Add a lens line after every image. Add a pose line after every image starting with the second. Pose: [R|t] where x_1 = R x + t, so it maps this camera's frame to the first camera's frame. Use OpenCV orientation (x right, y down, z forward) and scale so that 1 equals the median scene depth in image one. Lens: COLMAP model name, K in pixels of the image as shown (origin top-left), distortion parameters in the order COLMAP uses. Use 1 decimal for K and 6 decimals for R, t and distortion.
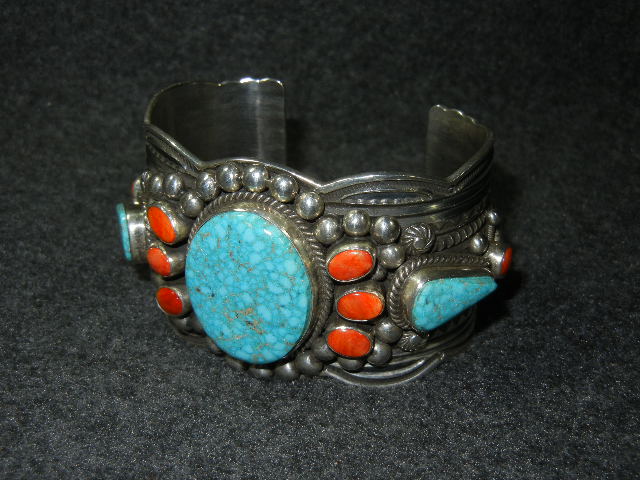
lens RADIAL K [[1028.7, 0, 320.0], [0, 1028.7, 240.0], [0, 0, 1]] dist [-0.031169, -0.030041]
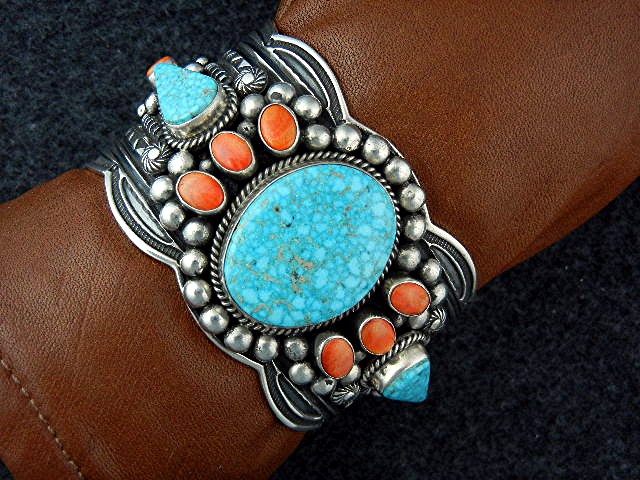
lens RADIAL K [[1028.7, 0, 320.0], [0, 1028.7, 240.0], [0, 0, 1]] dist [-0.031169, -0.030041]
pose [[0.498528, 0.669985, 0.550082, -0.590987], [-0.488770, 0.741319, -0.459946, 0.474953], [-0.715943, -0.039568, 0.697037, 0.354710]]
